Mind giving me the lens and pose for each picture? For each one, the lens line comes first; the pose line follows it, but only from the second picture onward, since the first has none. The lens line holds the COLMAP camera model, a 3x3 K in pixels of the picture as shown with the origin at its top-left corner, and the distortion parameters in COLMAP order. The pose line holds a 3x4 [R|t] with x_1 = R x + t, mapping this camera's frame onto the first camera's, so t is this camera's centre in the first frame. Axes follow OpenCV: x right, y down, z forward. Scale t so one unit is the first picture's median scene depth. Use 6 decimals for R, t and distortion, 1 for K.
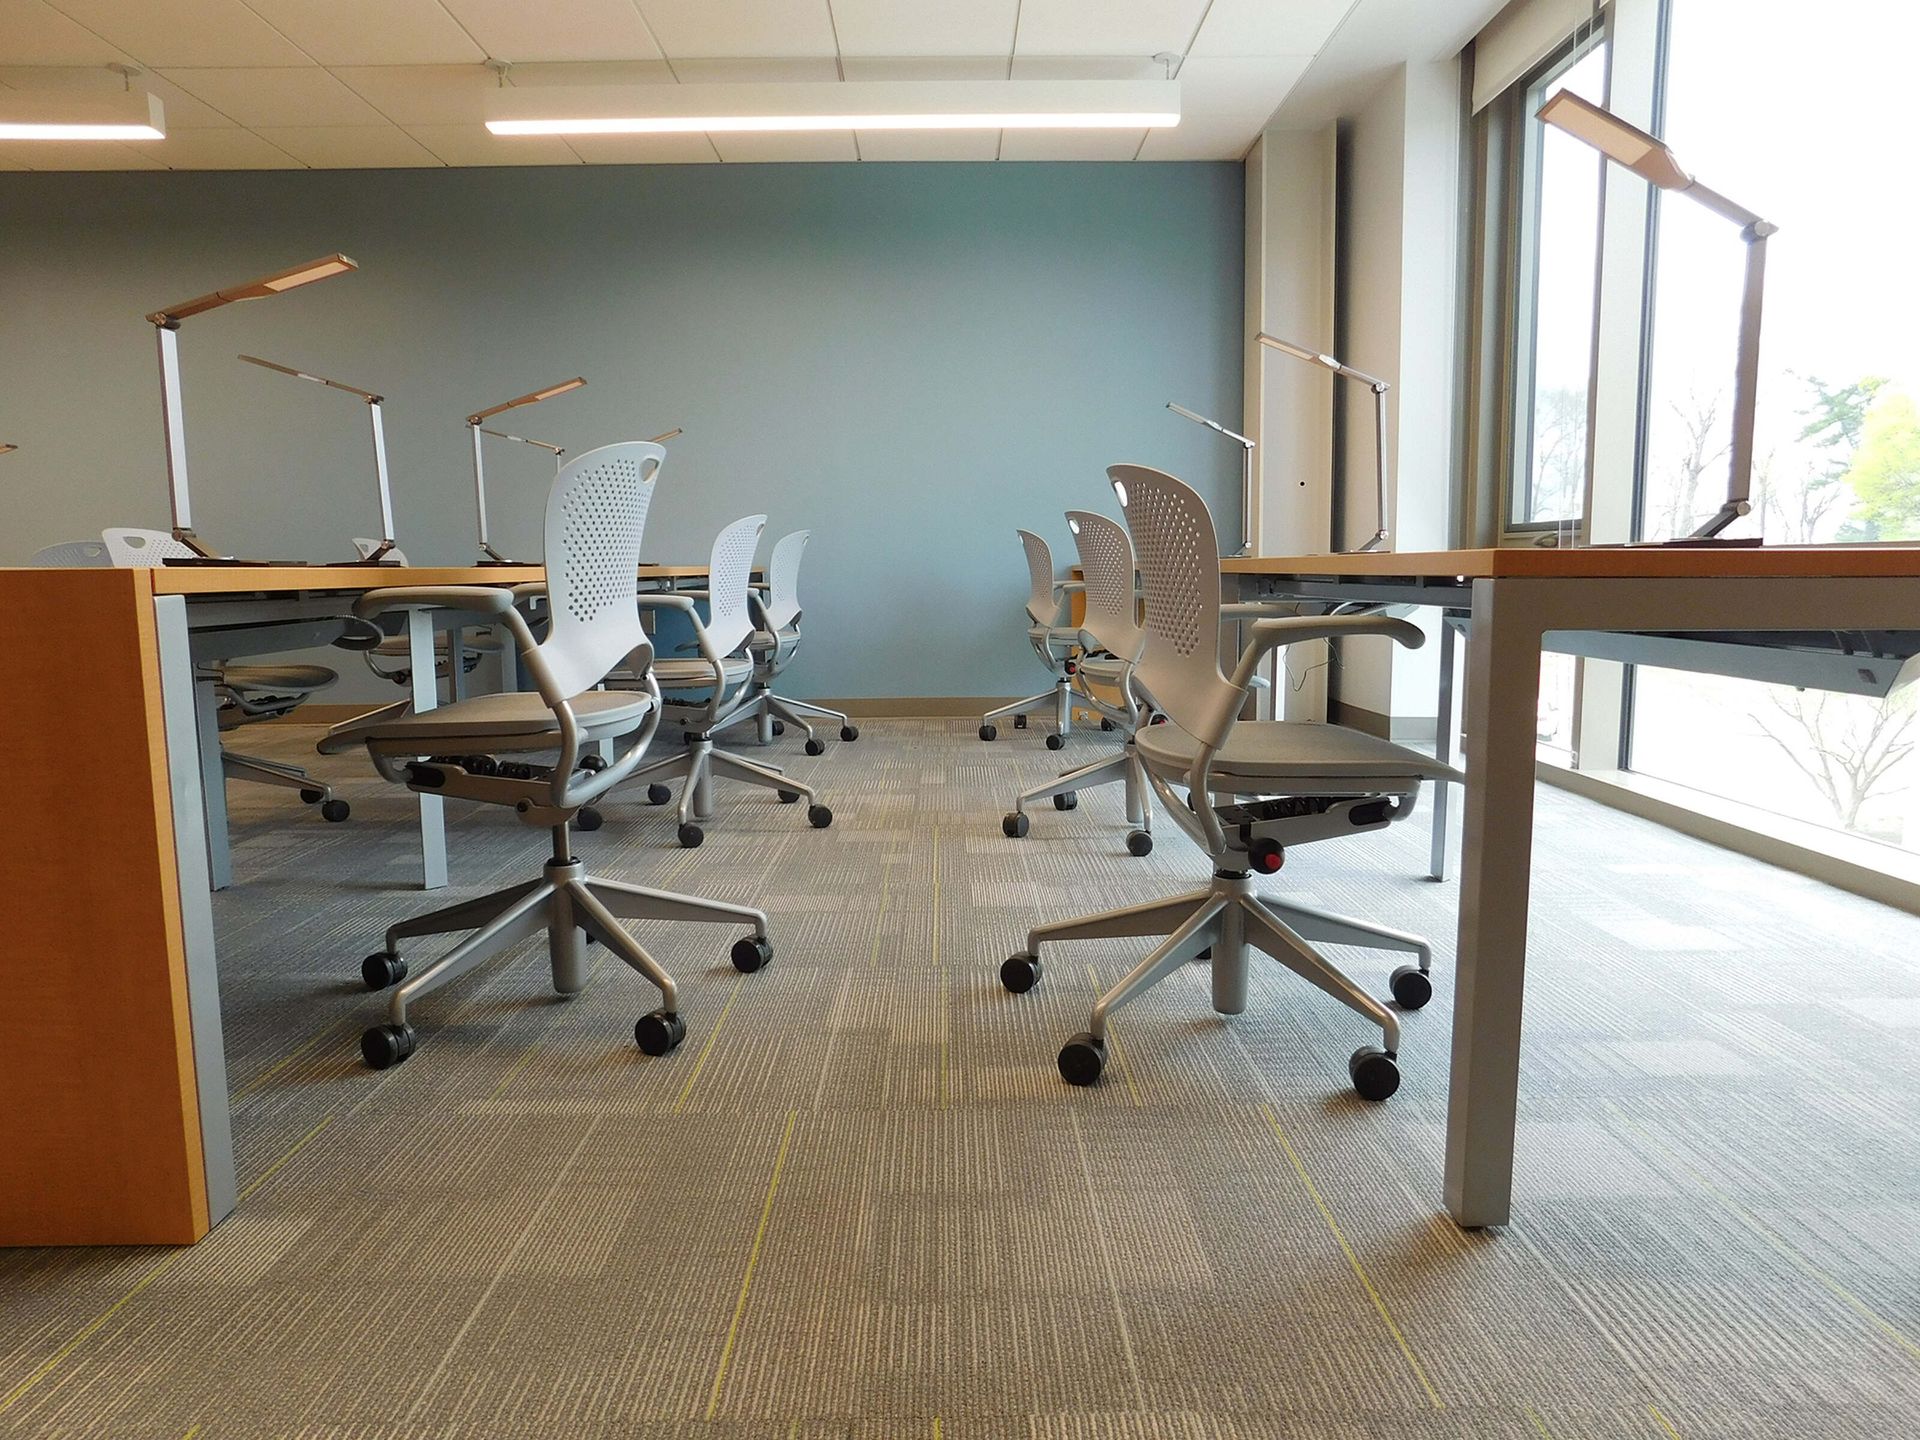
lens RADIAL K [[1271.5, 0, 952.2], [0, 1271.5, 717.5], [0, 0, 1]] dist [-0.041428, 0.038328]
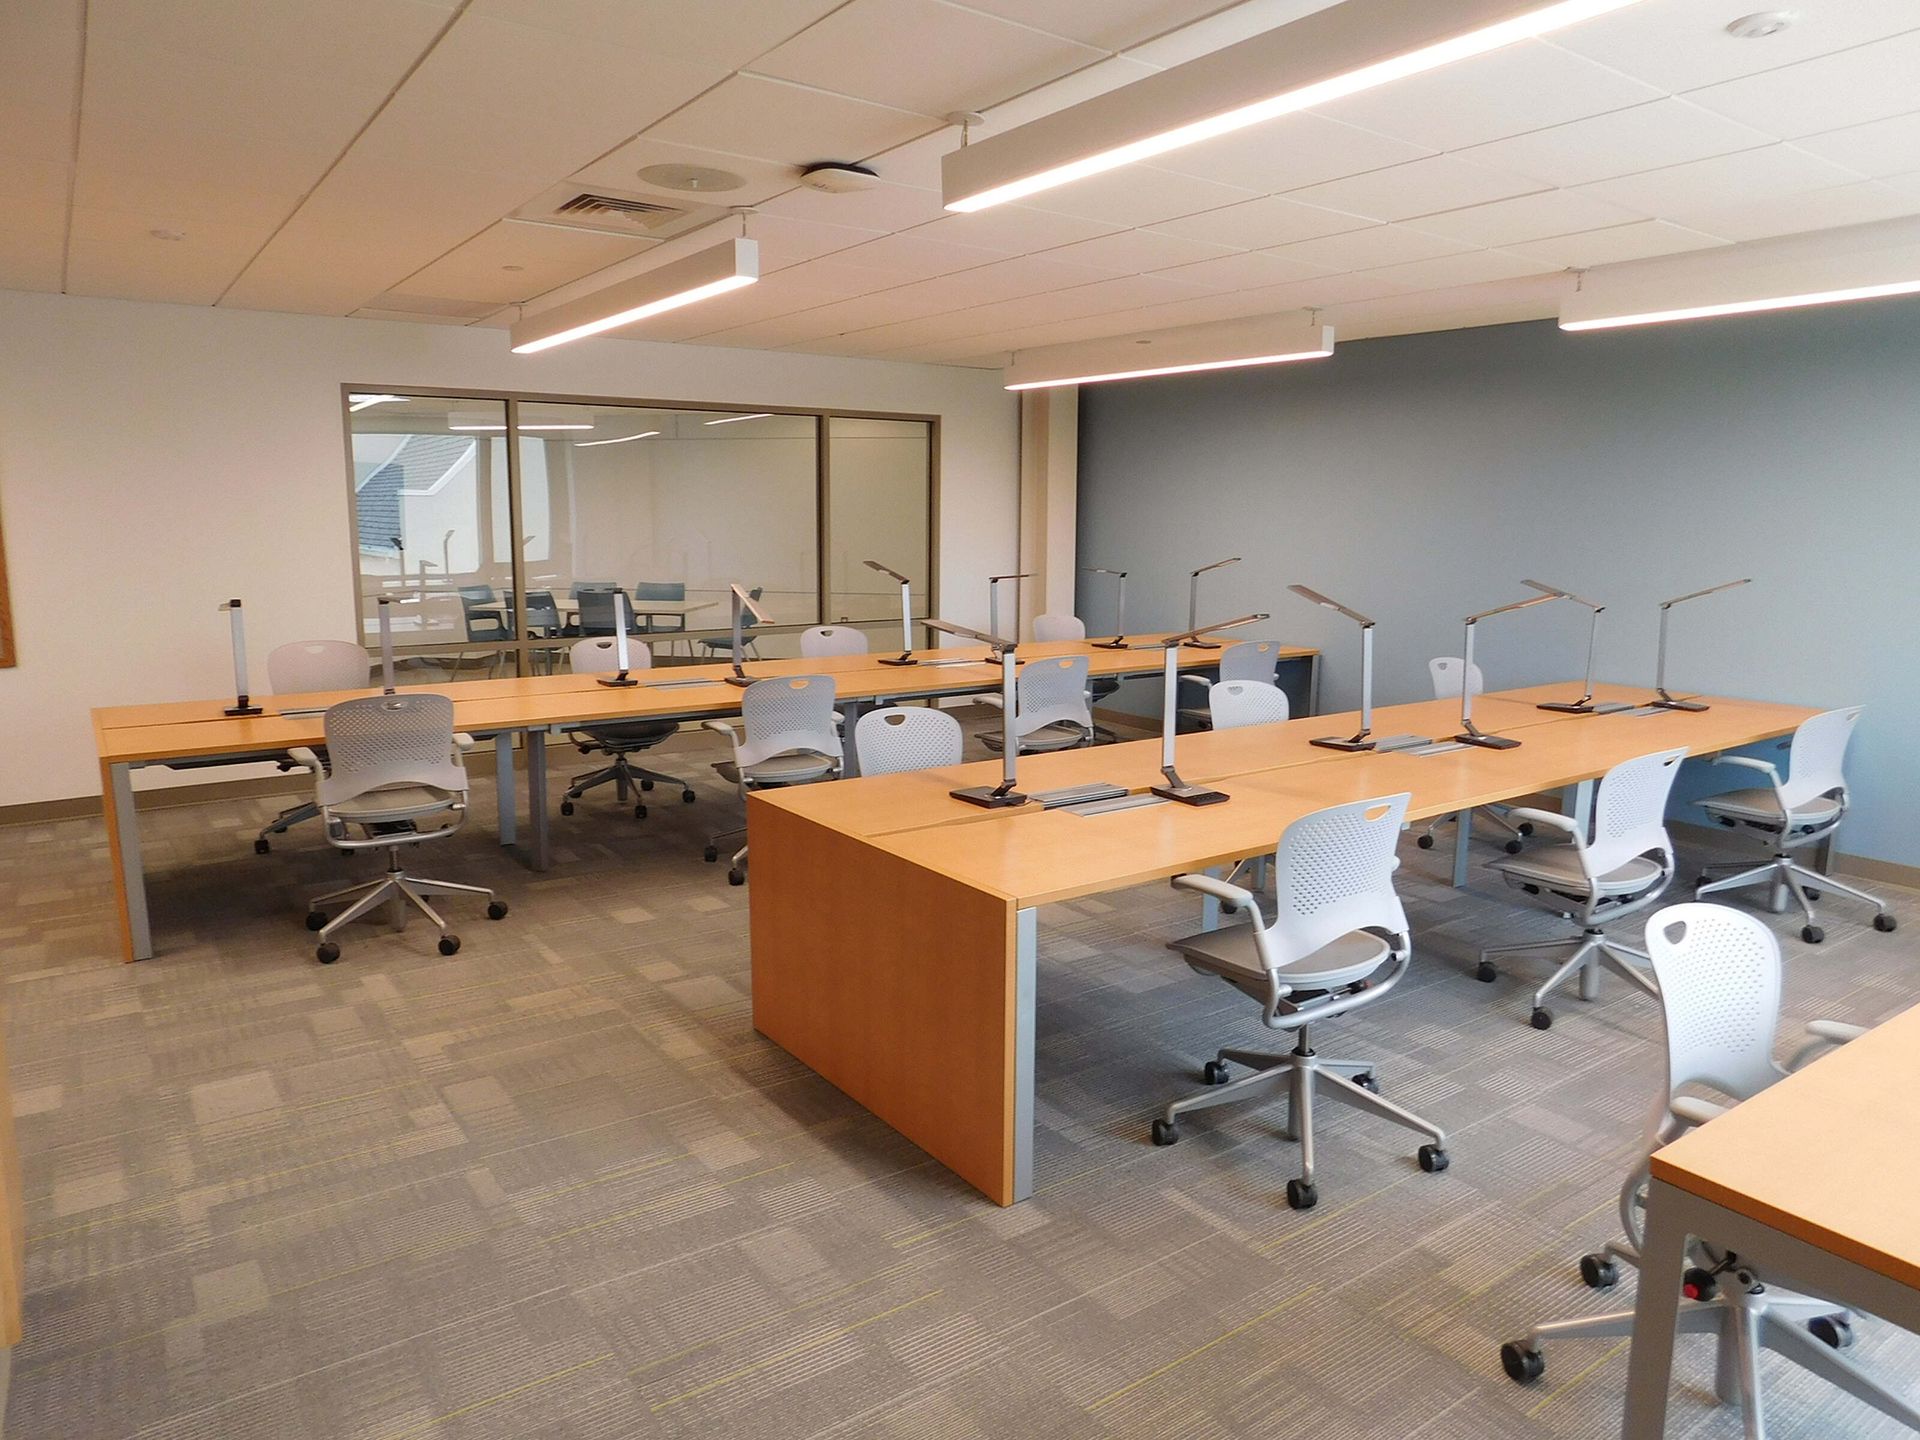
lens RADIAL K [[1271.5, 0, 955.2], [0, 1271.5, 719.8], [0, 0, 1]] dist [-0.041428, 0.038328]
pose [[0.575724, 0.143965, -0.804870, 0.682282], [-0.105641, 0.989223, 0.101375, -0.432802], [0.810791, 0.026664, 0.584728, -0.239118]]
